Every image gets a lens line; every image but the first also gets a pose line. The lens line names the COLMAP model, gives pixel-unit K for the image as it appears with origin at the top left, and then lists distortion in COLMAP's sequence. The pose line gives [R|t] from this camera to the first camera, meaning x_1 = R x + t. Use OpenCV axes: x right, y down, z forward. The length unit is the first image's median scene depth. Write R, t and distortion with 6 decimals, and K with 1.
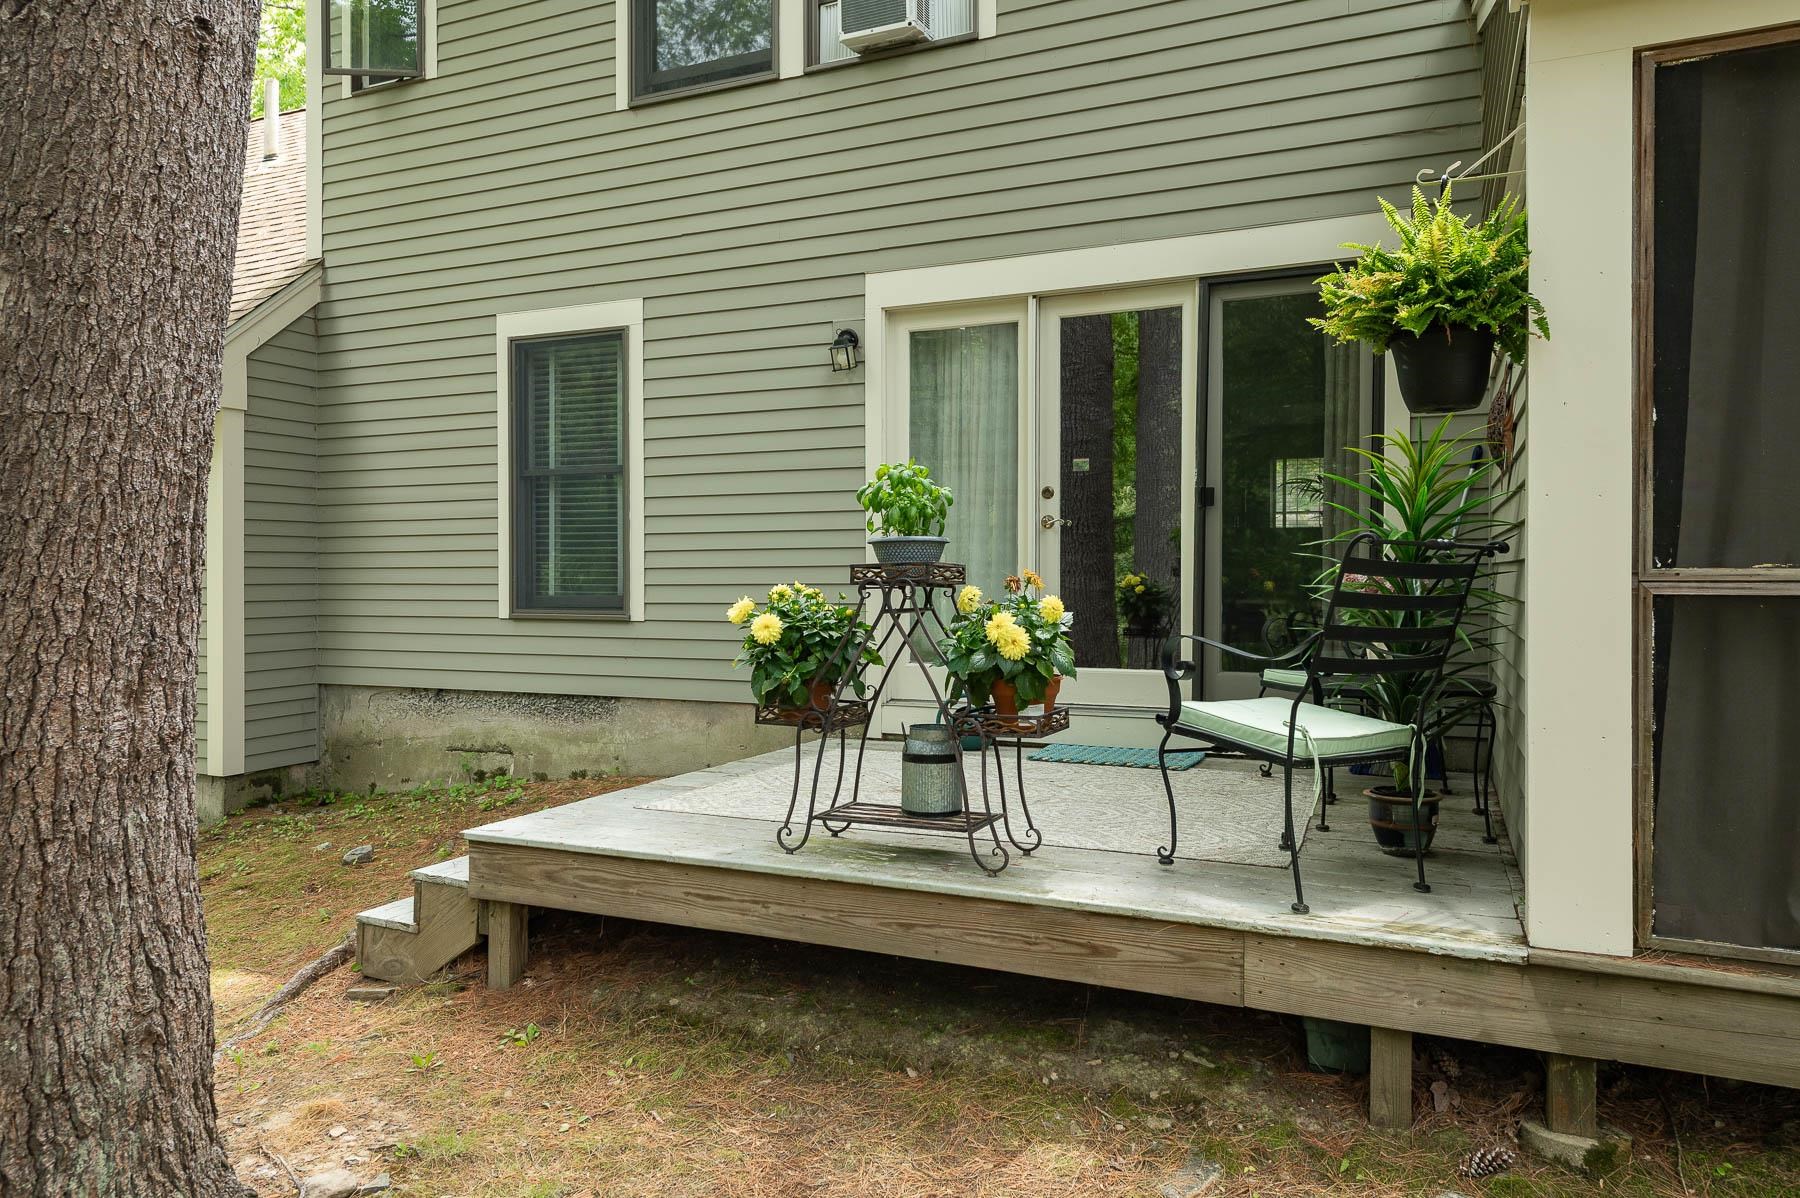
lens RADIAL K [[1205.7, 0, 894.5], [0, 1205.7, 572.6], [0, 0, 1]] dist [0.018244, 0.000734]
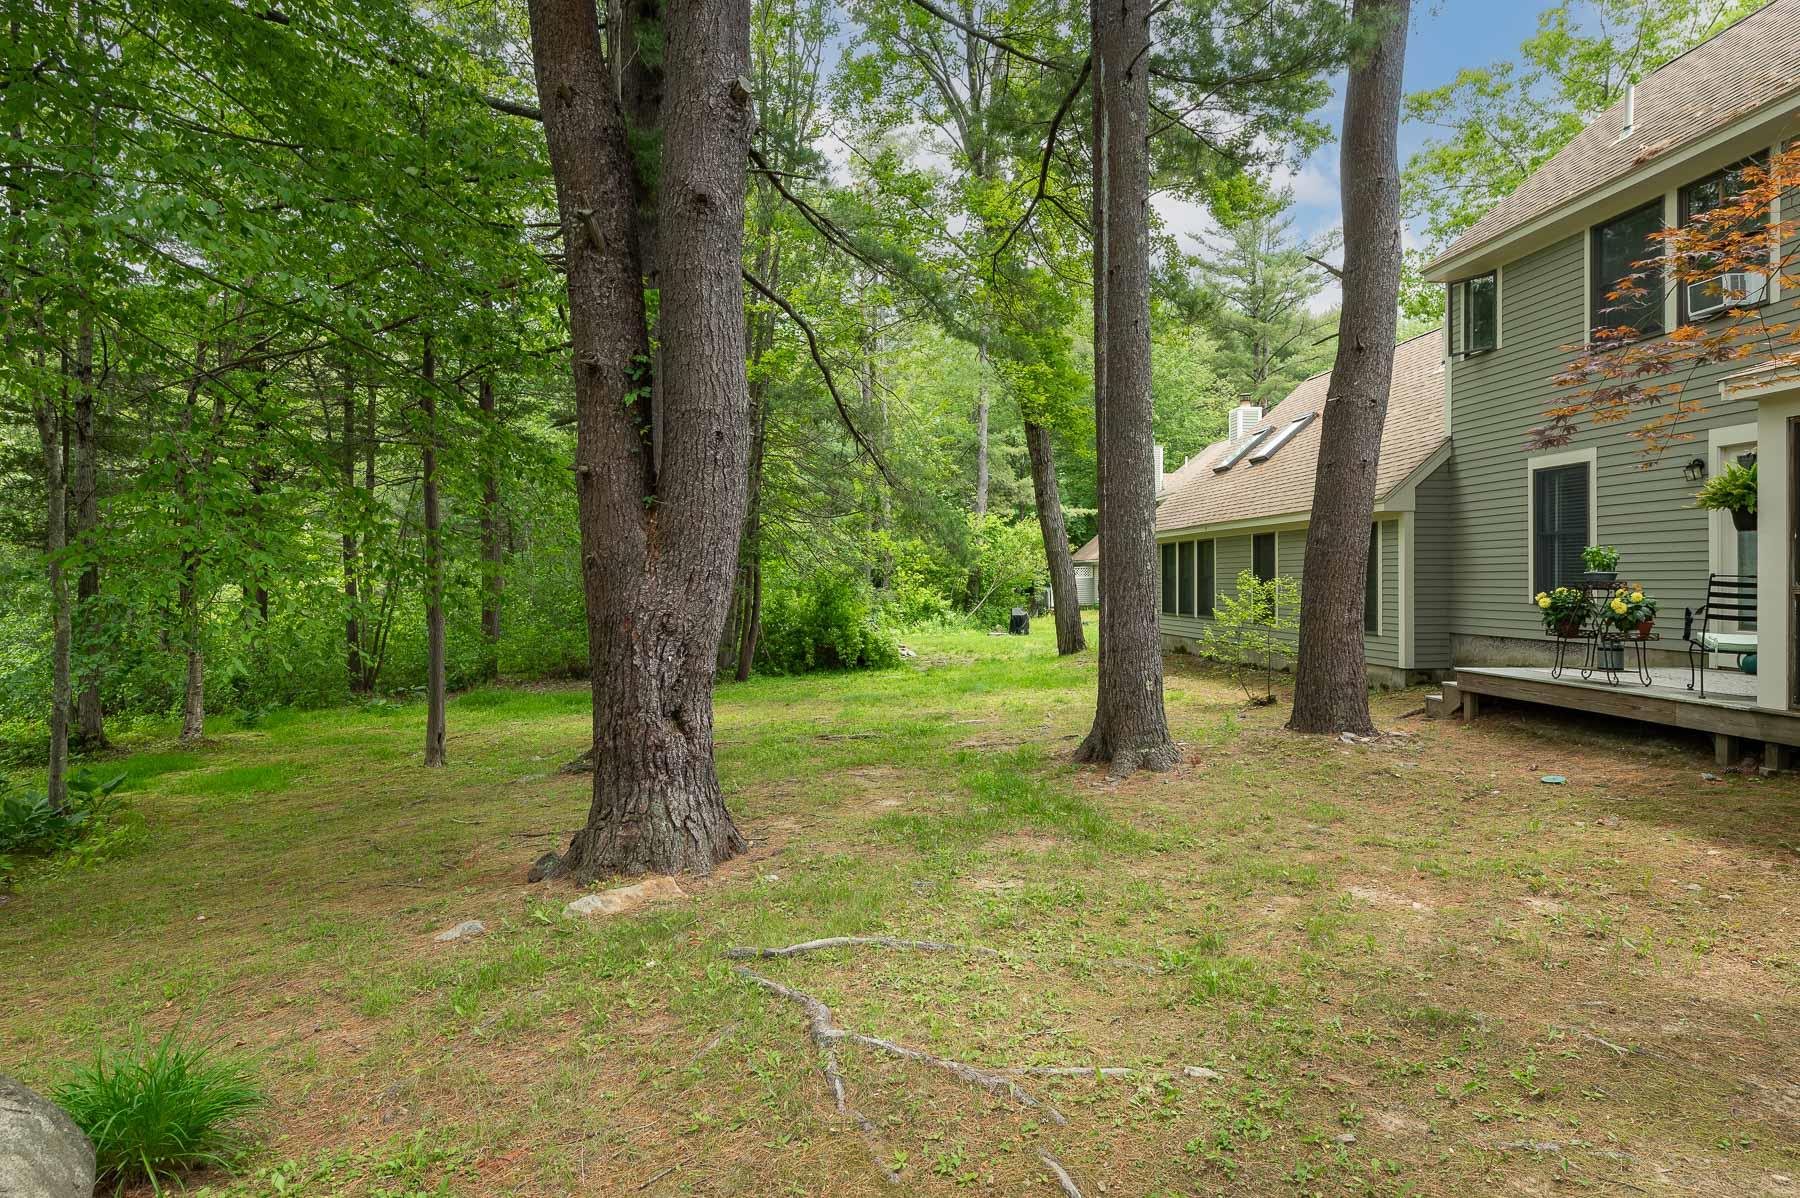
lens RADIAL K [[1006.1, 0, 901.4], [0, 1006.1, 578.3], [0, 0, 1]] dist [0.002631, 0.001247]
pose [[0.516701, 0.000811, -0.856166, 0.696266], [0.000506, 0.999999, 0.001253, -0.010411], [0.856166, -0.001080, 0.516700, -0.957862]]
